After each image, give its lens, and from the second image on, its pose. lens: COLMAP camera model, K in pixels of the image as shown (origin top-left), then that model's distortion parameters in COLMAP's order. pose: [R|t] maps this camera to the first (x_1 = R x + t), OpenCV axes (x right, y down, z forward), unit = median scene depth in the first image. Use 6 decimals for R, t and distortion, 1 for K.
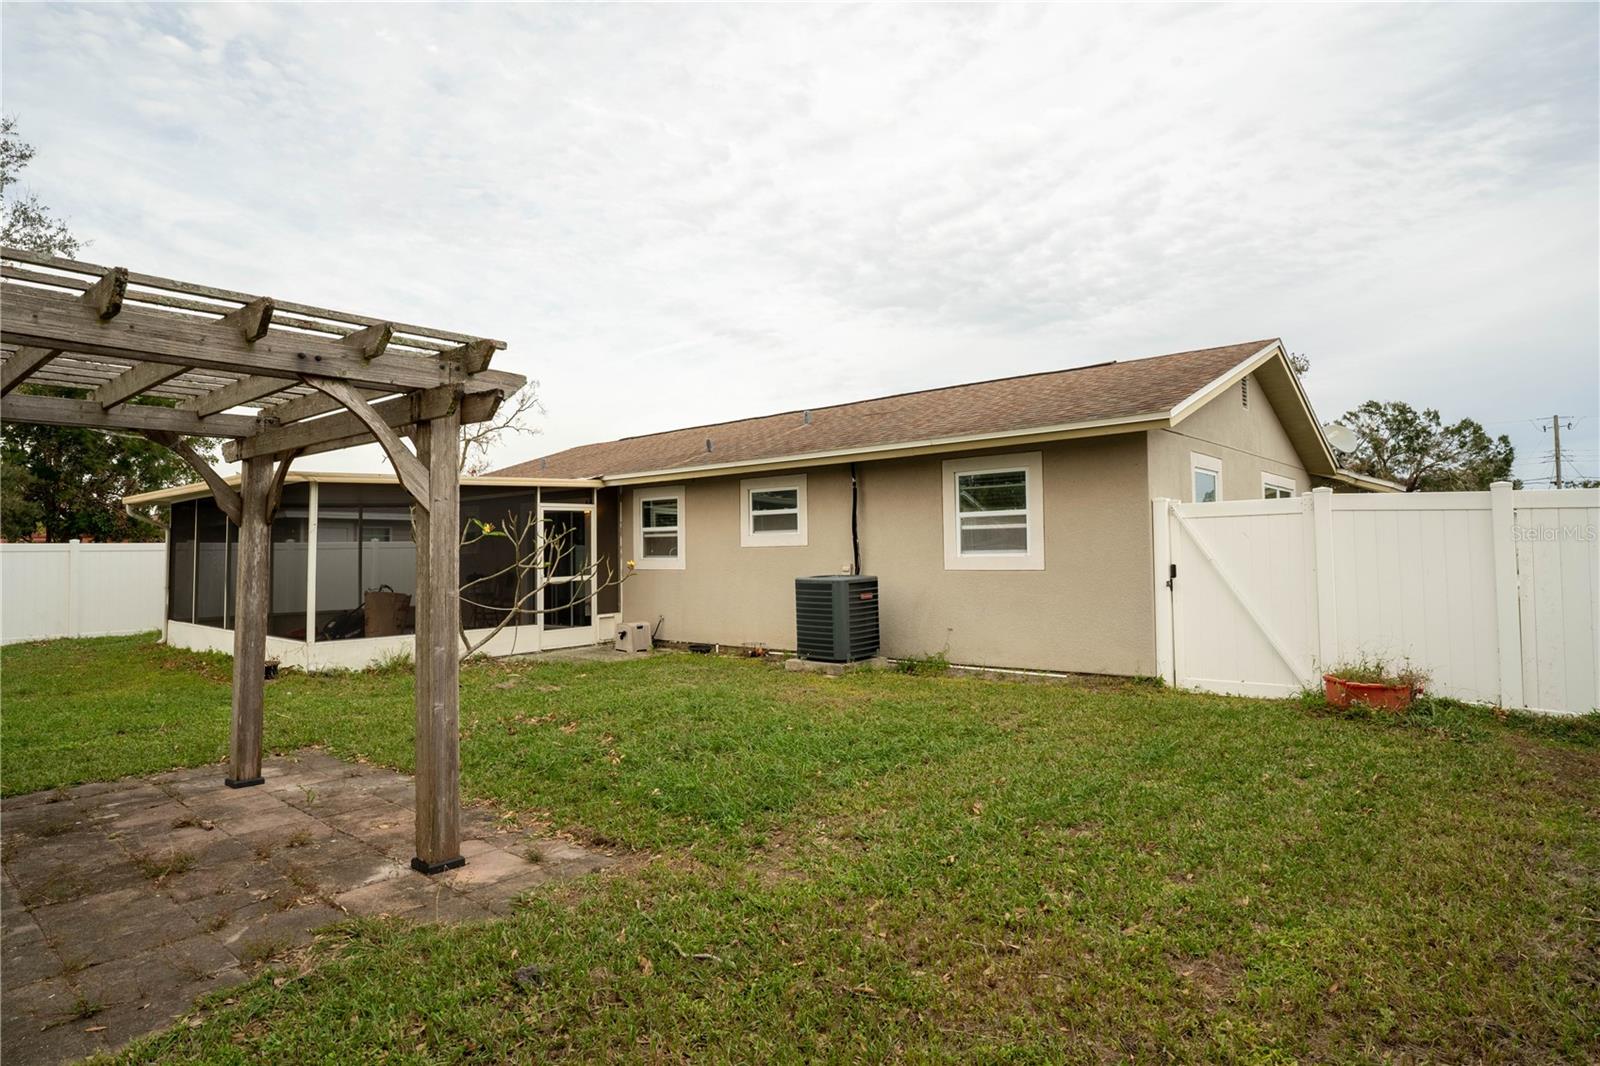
lens RADIAL K [[893.7, 0, 771.9], [0, 893.7, 533.8], [0, 0, 1]] dist [-0.003313, -0.000410]
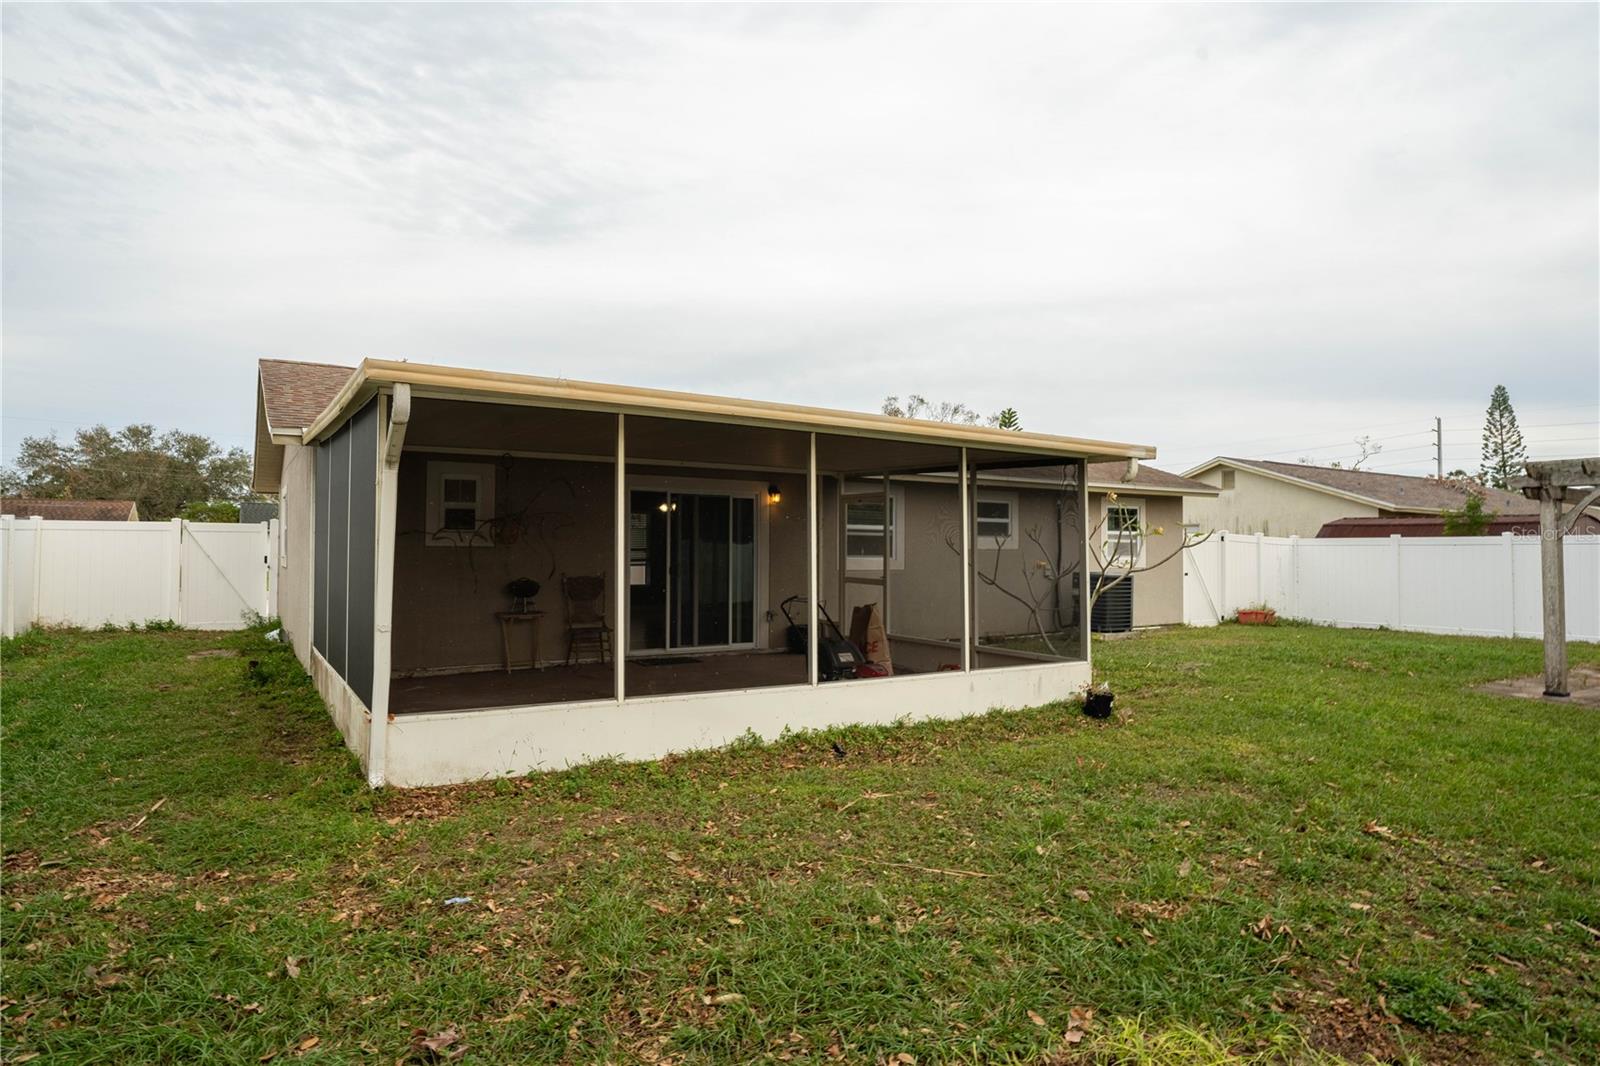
lens RADIAL K [[893.7, 0, 771.9], [0, 893.7, 533.8], [0, 0, 1]] dist [-0.003313, -0.000410]
pose [[0.295304, 0.028737, 0.954971, -1.122152], [-0.037225, 0.999135, -0.018555, 0.024482], [-0.954678, -0.030069, 0.296118, 0.859284]]
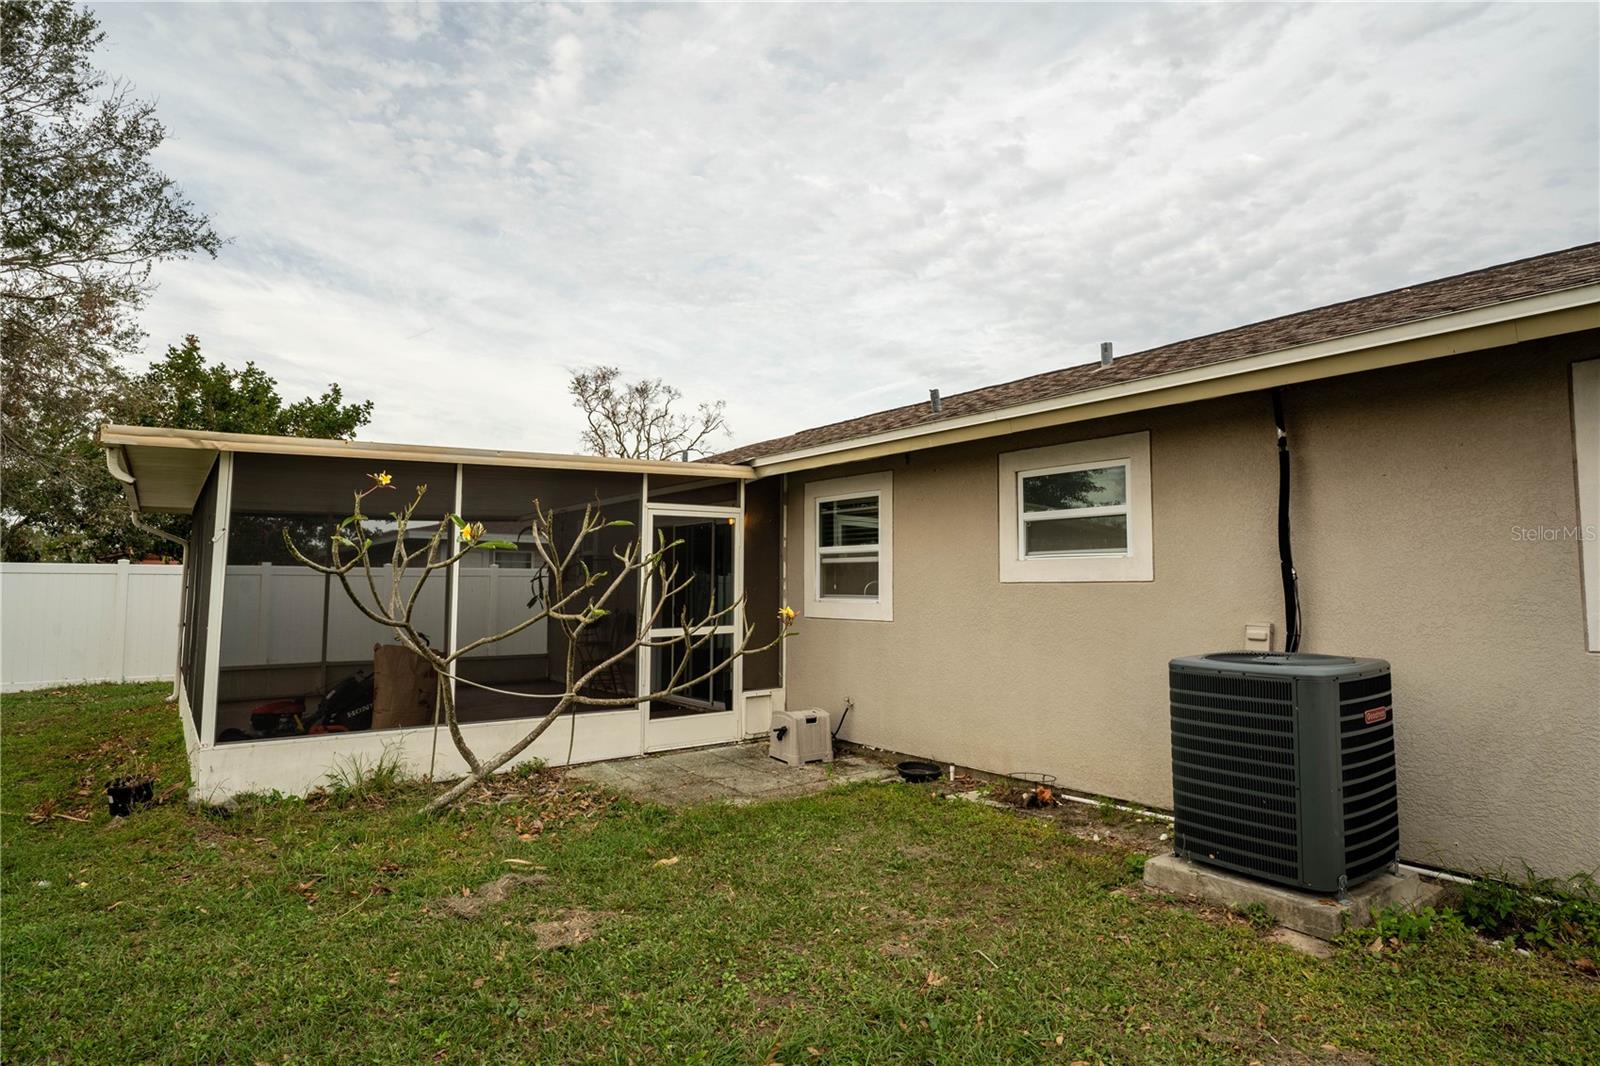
lens RADIAL K [[893.7, 0, 771.9], [0, 893.7, 533.8], [0, 0, 1]] dist [-0.003313, -0.000410]
pose [[0.975102, 0.003437, -0.221731, -0.046793], [-0.011482, 0.999321, -0.035004, 0.006078], [0.221460, 0.036679, 0.974479, 0.440878]]
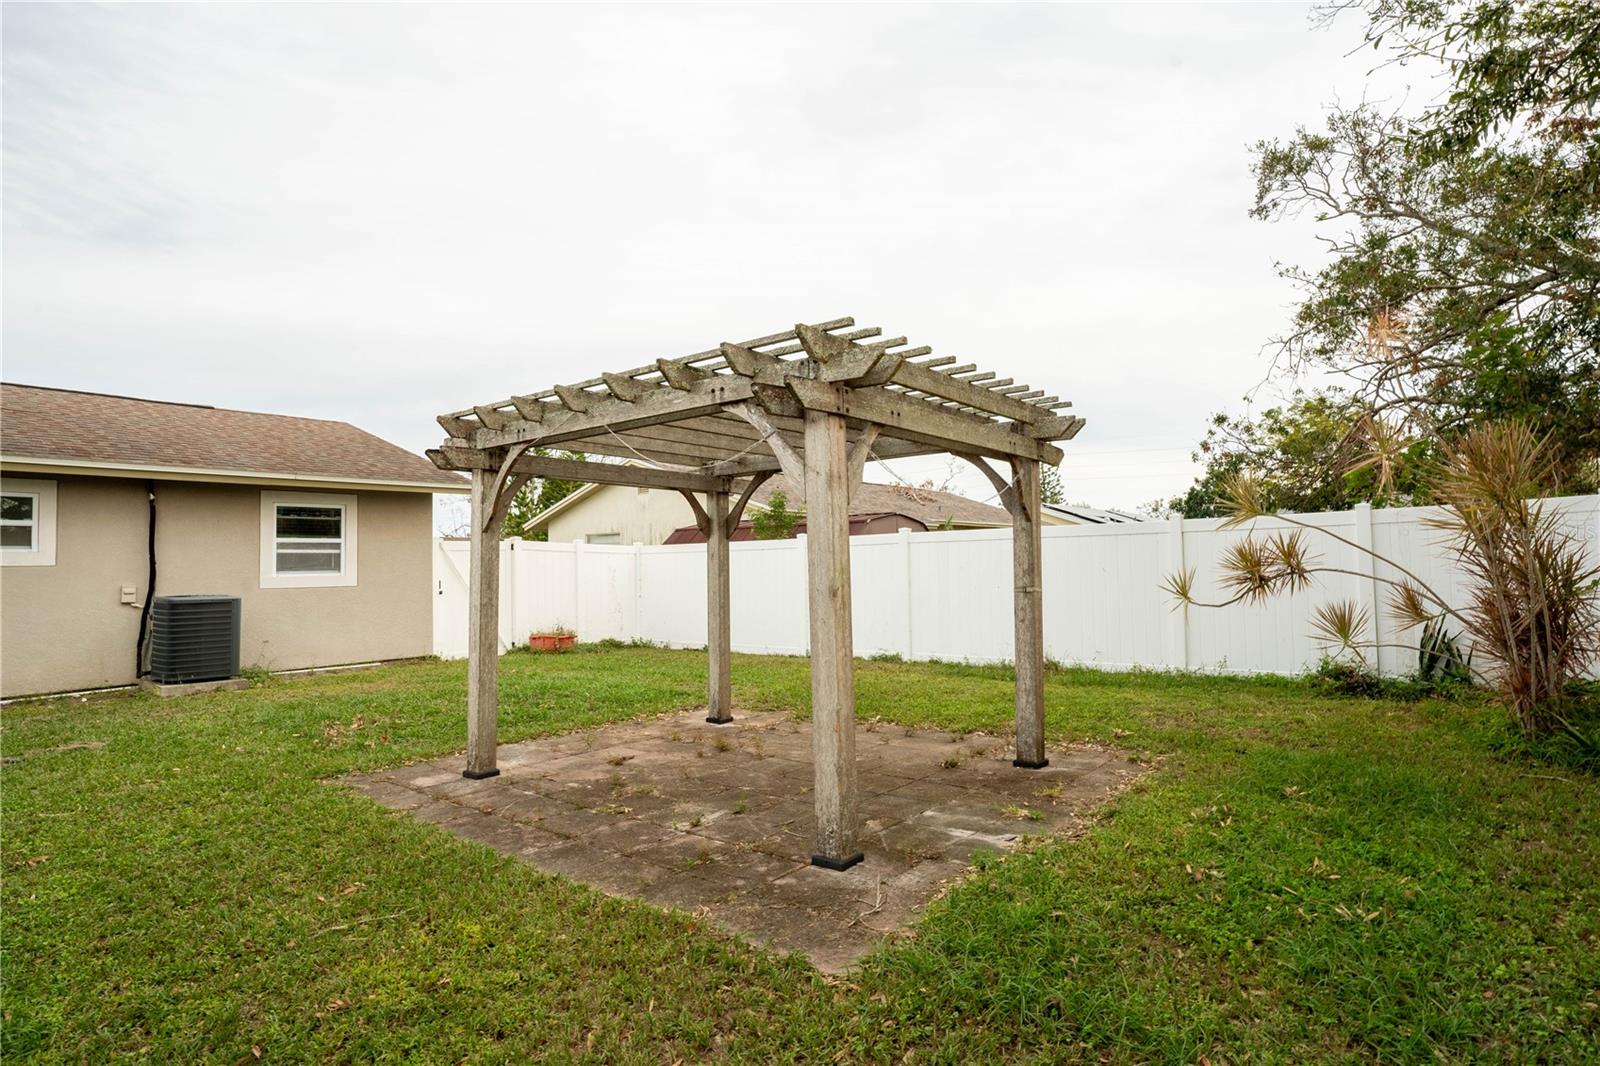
lens RADIAL K [[893.7, 0, 771.9], [0, 893.7, 533.8], [0, 0, 1]] dist [-0.003313, -0.000410]
pose [[-0.003677, 0.049629, 0.998761, -0.724743], [-0.010890, 0.998707, -0.049666, 0.016155], [-0.999934, -0.011059, -0.003132, 0.291507]]
